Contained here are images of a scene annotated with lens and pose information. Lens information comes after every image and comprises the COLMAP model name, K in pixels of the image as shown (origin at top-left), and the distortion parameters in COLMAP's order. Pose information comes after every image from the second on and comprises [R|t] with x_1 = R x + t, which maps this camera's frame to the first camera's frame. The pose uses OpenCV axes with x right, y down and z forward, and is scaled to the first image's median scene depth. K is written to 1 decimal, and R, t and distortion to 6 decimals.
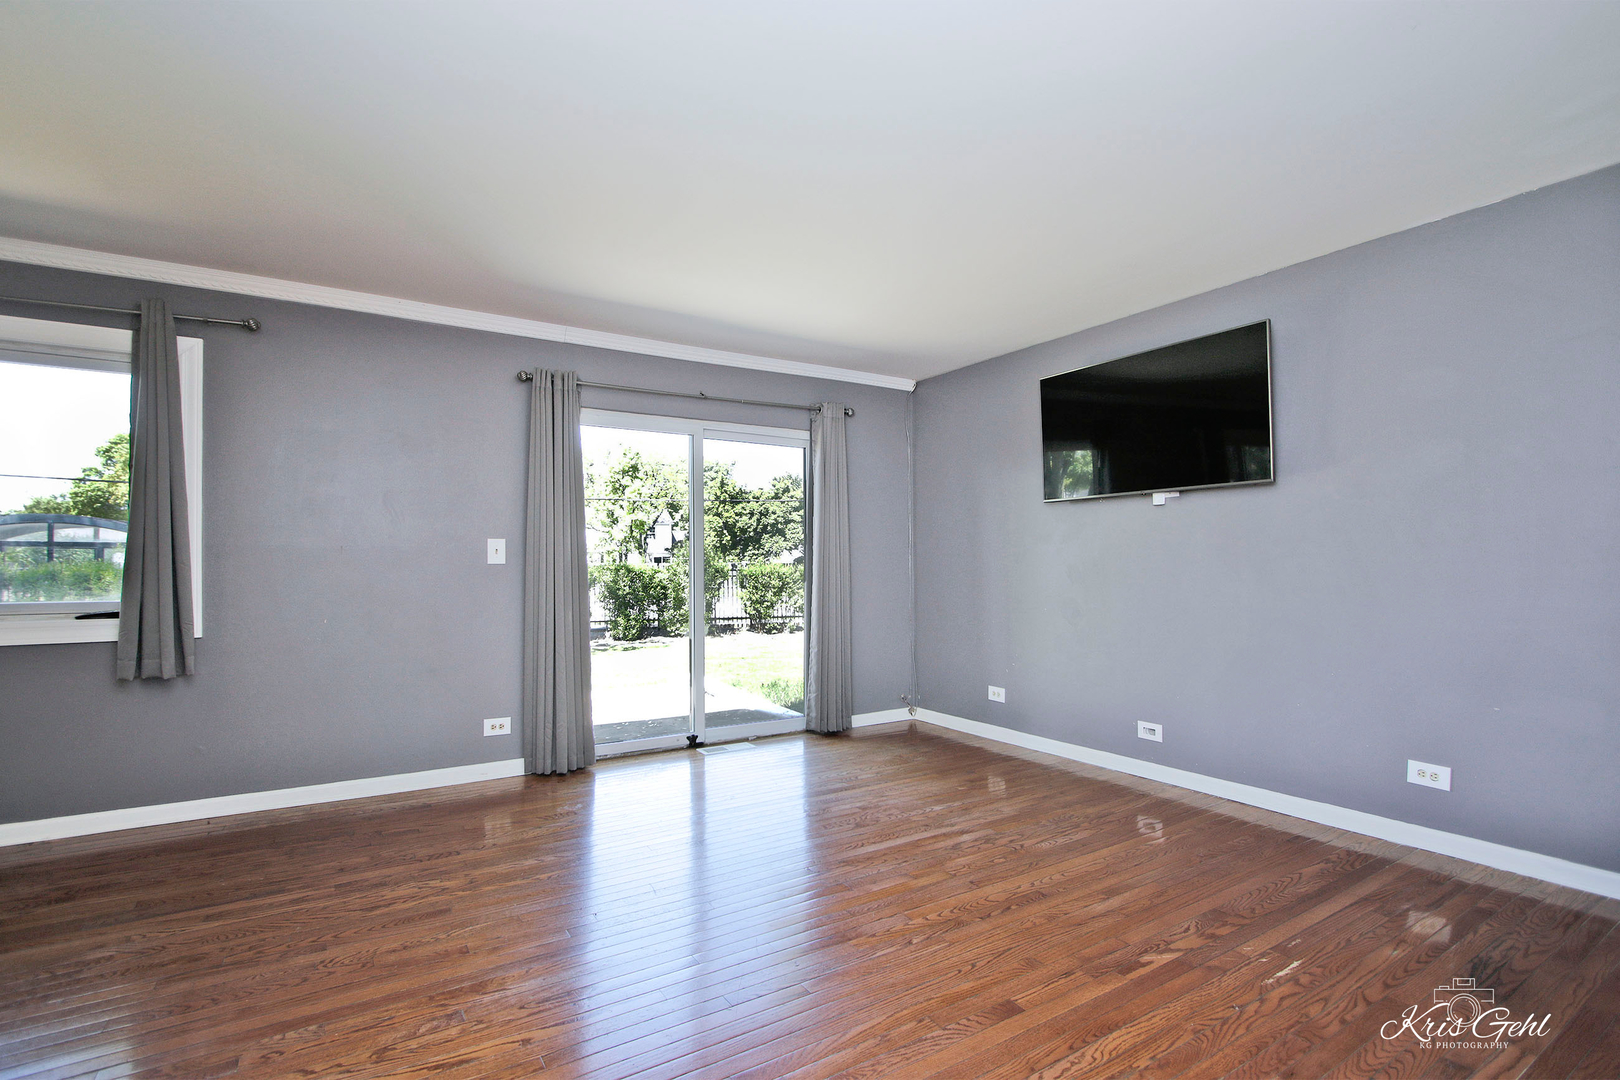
lens RADIAL K [[758.2, 0, 768.3], [0, 758.2, 552.9], [0, 0, 1]] dist [-0.012658, 0.000396]
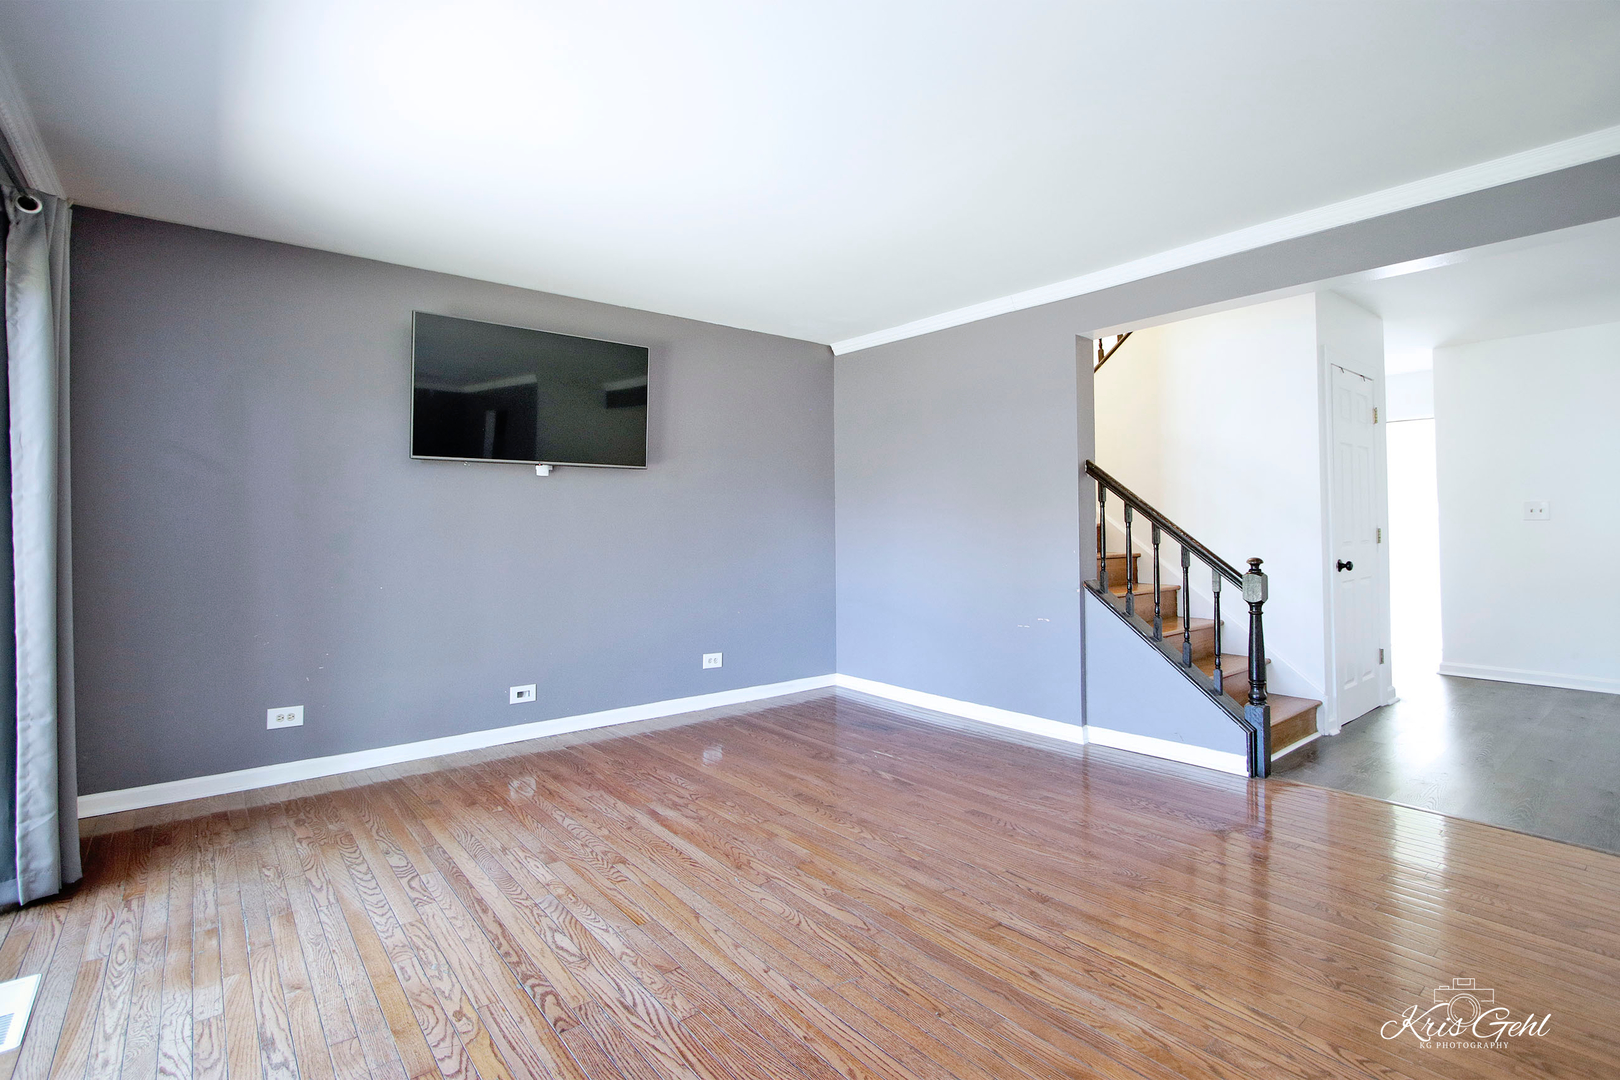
lens RADIAL K [[758.2, 0, 809.9], [0, 758.2, 512.8], [0, 0, 1]] dist [-0.012658, 0.000396]
pose [[-0.160079, 0.025123, 0.986784, -0.753582], [-0.012441, 0.999545, -0.027466, 0.014590], [-0.987026, -0.016674, -0.159694, 1.003239]]
